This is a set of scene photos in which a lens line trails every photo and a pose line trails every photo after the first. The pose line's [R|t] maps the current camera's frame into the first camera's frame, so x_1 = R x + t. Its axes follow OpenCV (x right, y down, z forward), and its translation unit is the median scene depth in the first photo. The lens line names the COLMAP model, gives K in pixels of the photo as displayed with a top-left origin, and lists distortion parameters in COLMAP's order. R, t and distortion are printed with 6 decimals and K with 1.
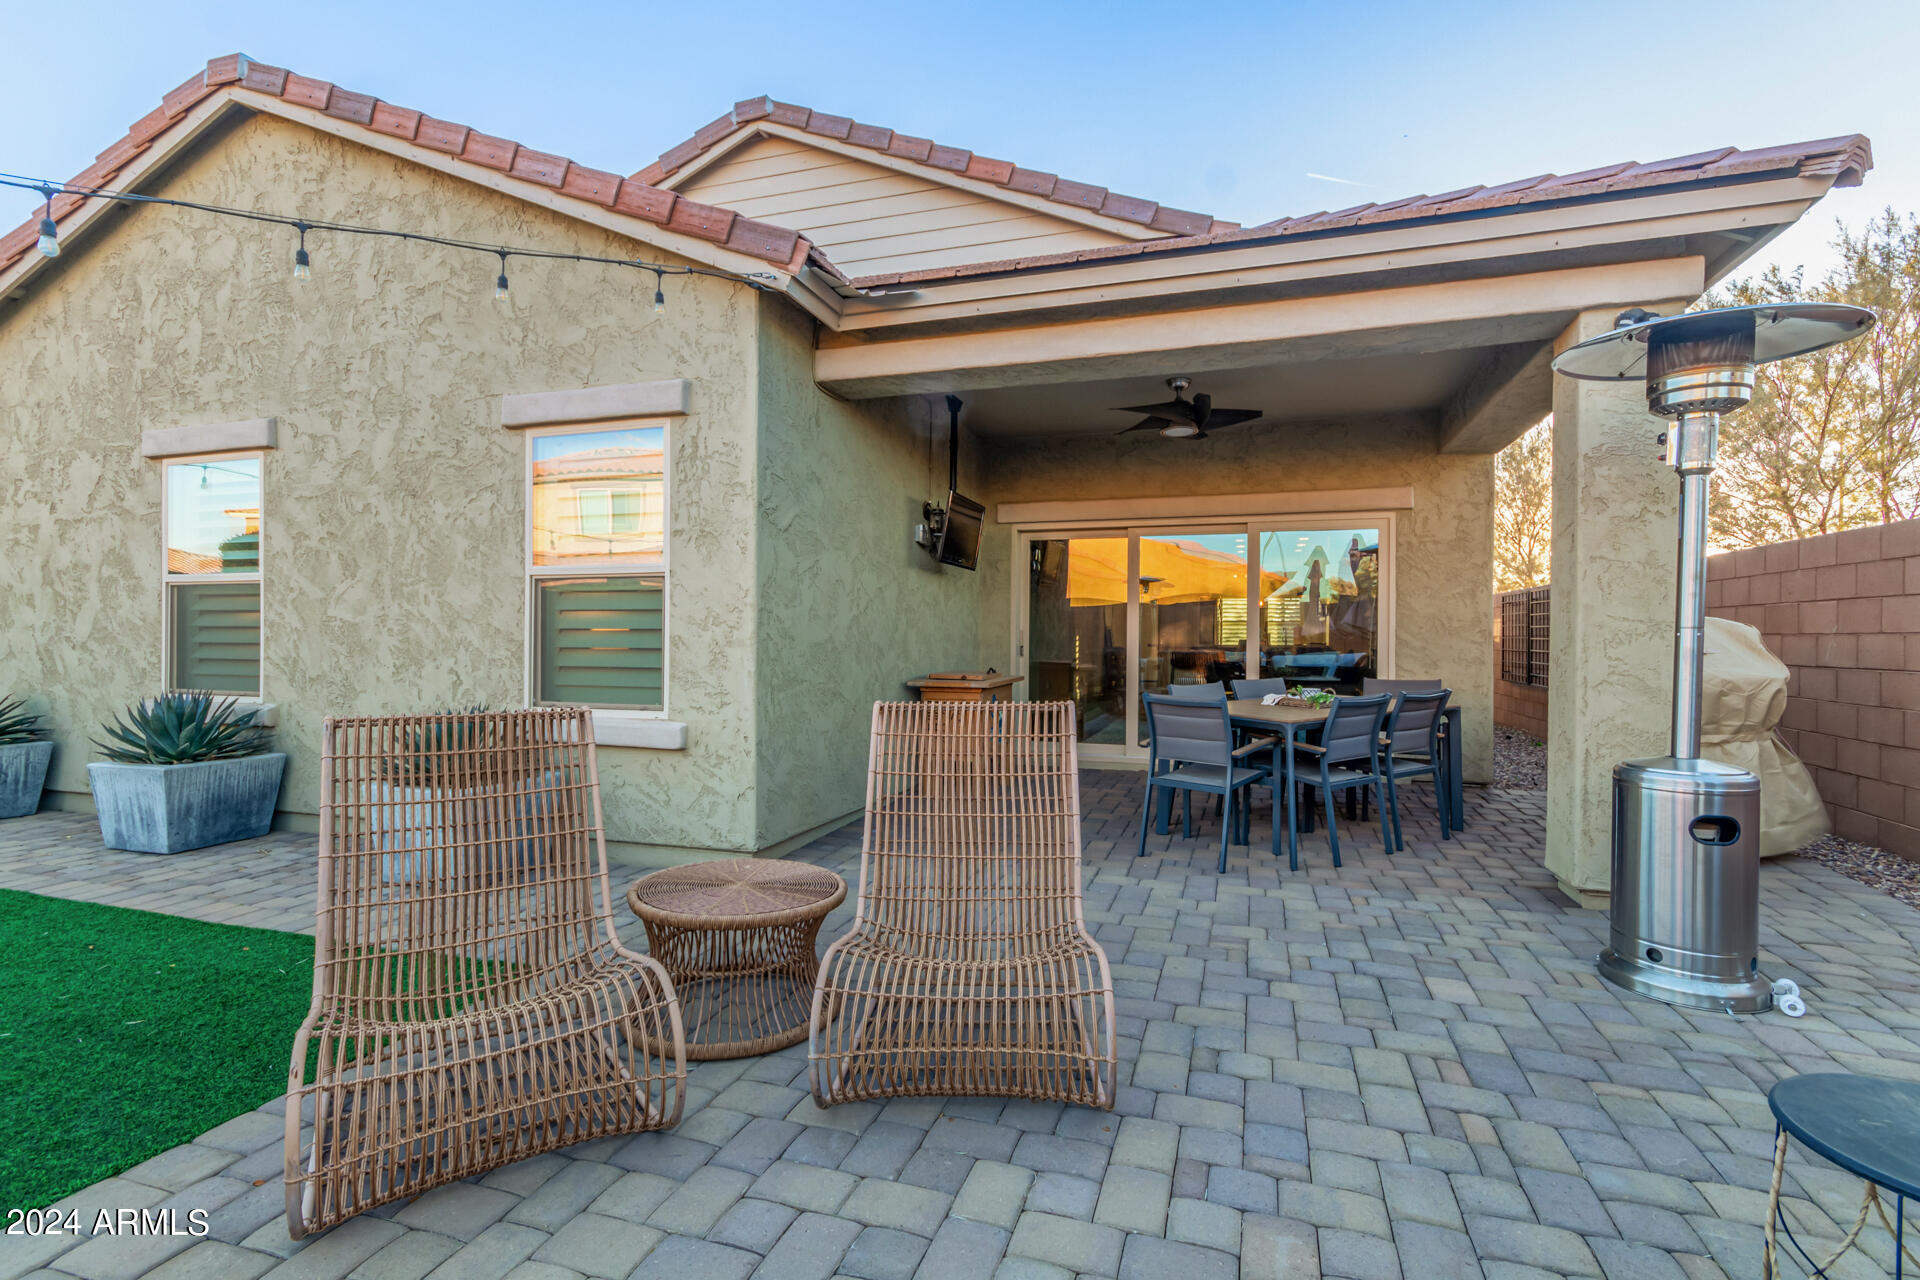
lens RADIAL K [[885.5, 0, 962.1], [0, 885.5, 638.0], [0, 0, 1]] dist [0.003829, 0.001197]
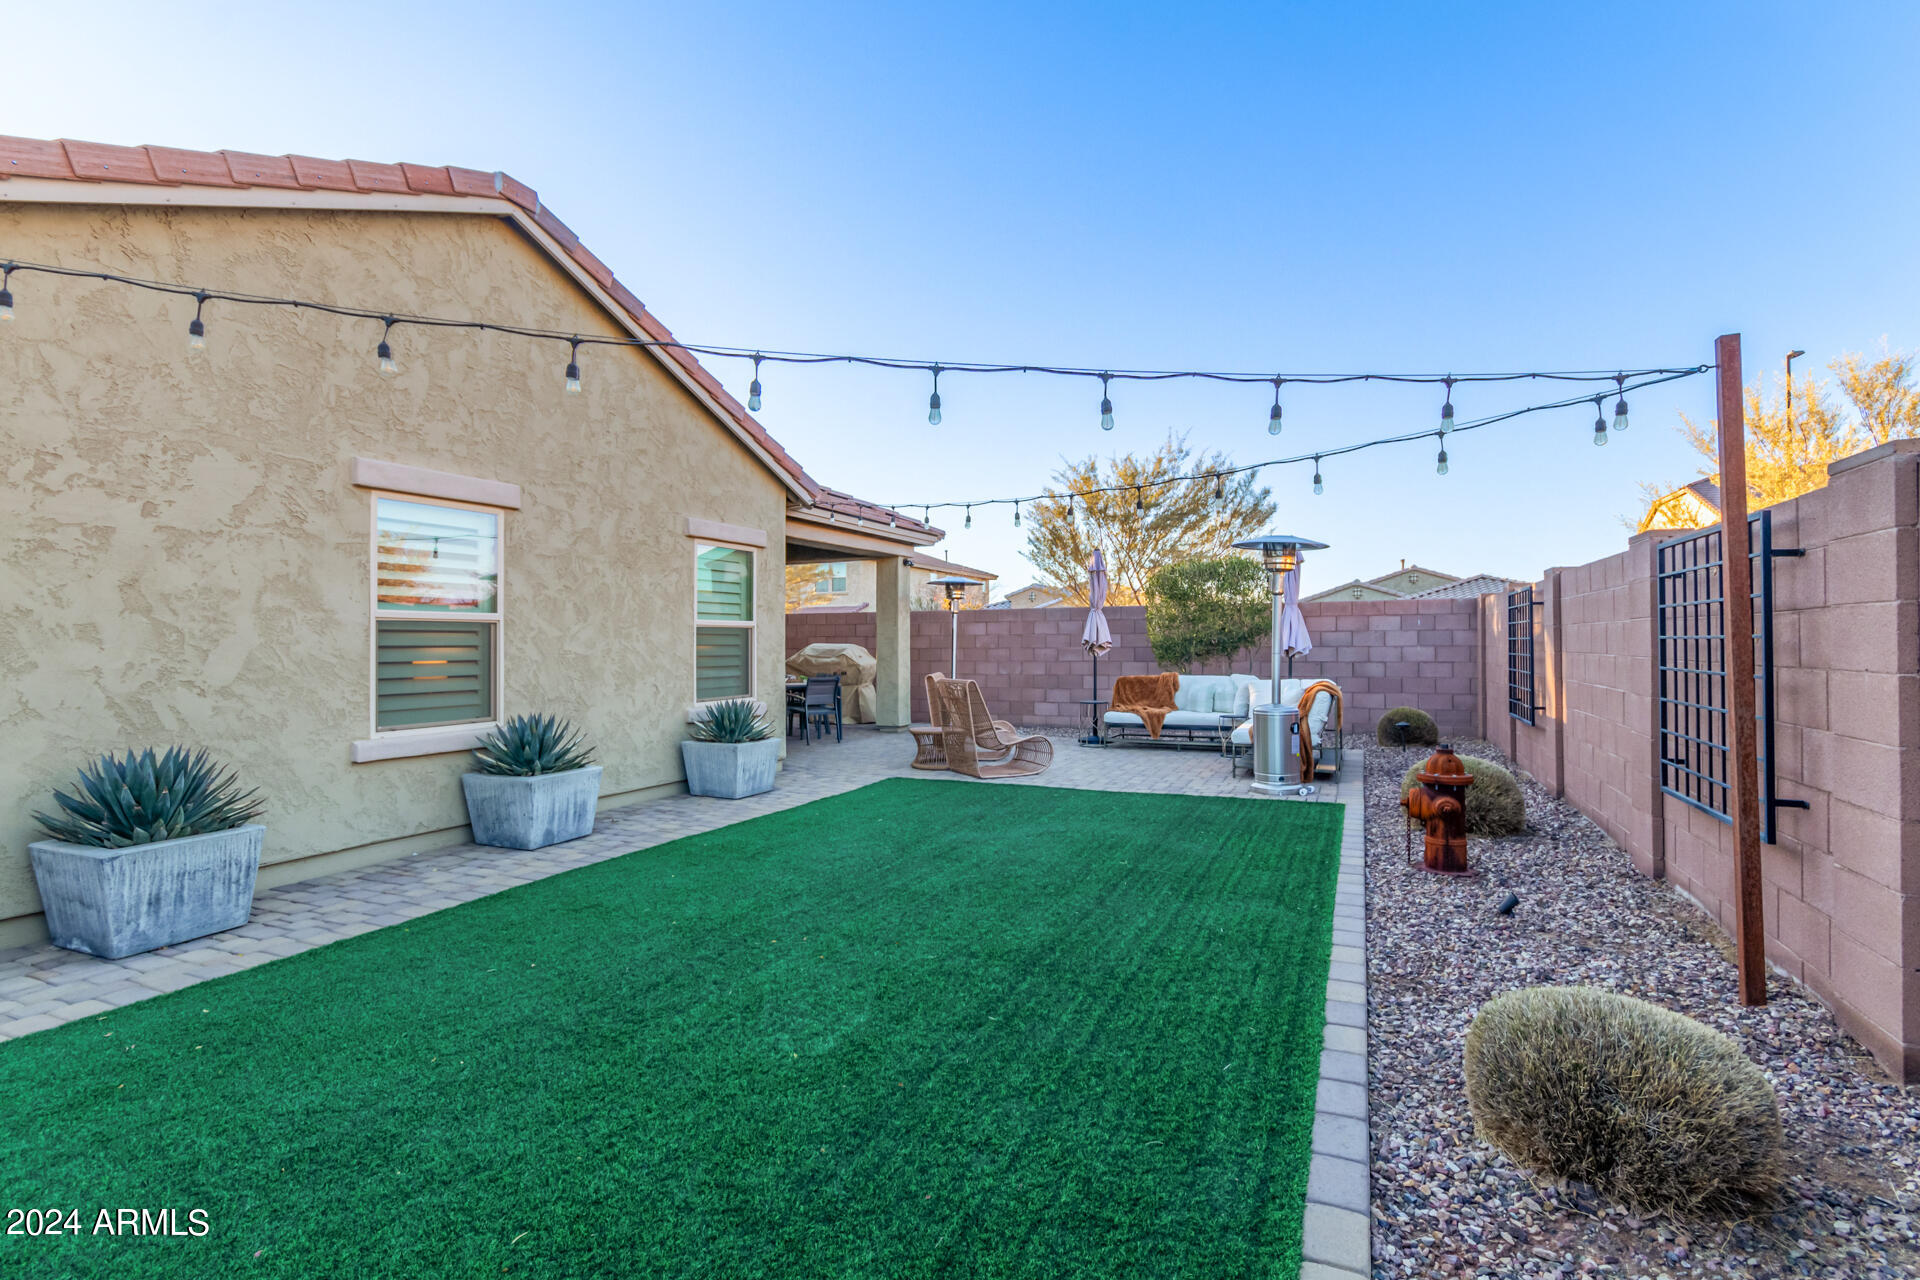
lens RADIAL K [[885.5, 0, 959.9], [0, 885.5, 634.2], [0, 0, 1]] dist [0.003829, 0.001197]
pose [[0.116324, 0.001967, 0.993209, -1.926228], [0.002807, 0.999993, -0.002310, -0.043513], [-0.993207, 0.003057, 0.116317, 0.275442]]
